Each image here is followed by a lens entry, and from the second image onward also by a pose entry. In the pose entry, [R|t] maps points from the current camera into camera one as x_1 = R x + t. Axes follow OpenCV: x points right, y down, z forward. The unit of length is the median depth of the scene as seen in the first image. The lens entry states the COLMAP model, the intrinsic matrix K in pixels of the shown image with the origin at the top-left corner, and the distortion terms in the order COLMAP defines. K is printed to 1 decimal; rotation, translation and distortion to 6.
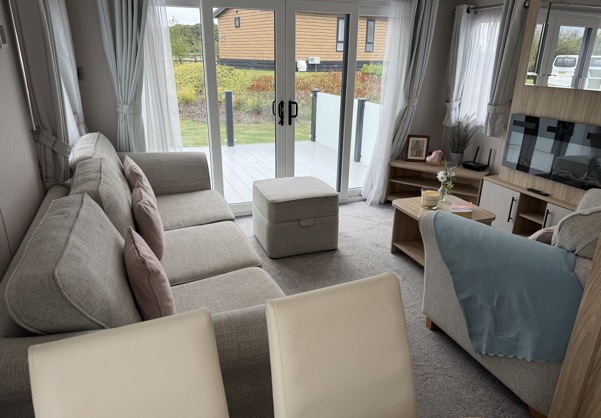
lens RADIAL K [[416.0, 0, 304.8], [0, 416.0, 208.8], [0, 0, 1]] dist [0.014604, -0.013078]
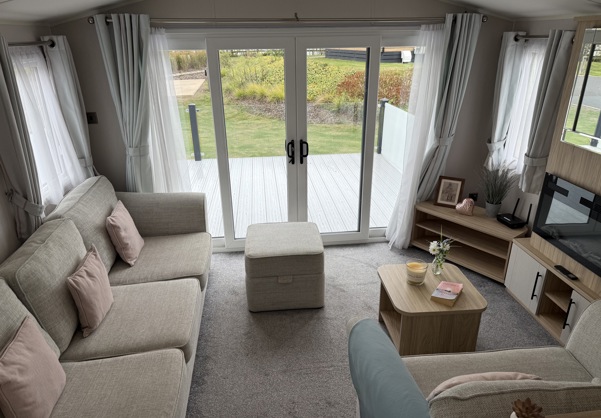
lens RADIAL K [[416.0, 0, 304.9], [0, 416.0, 211.2], [0, 0, 1]] dist [0.014604, -0.013078]
pose [[0.965988, 0.080315, -0.245800, 0.220369], [-0.070603, 0.996345, 0.048087, -0.141897], [0.248763, -0.029097, 0.968127, 0.070629]]
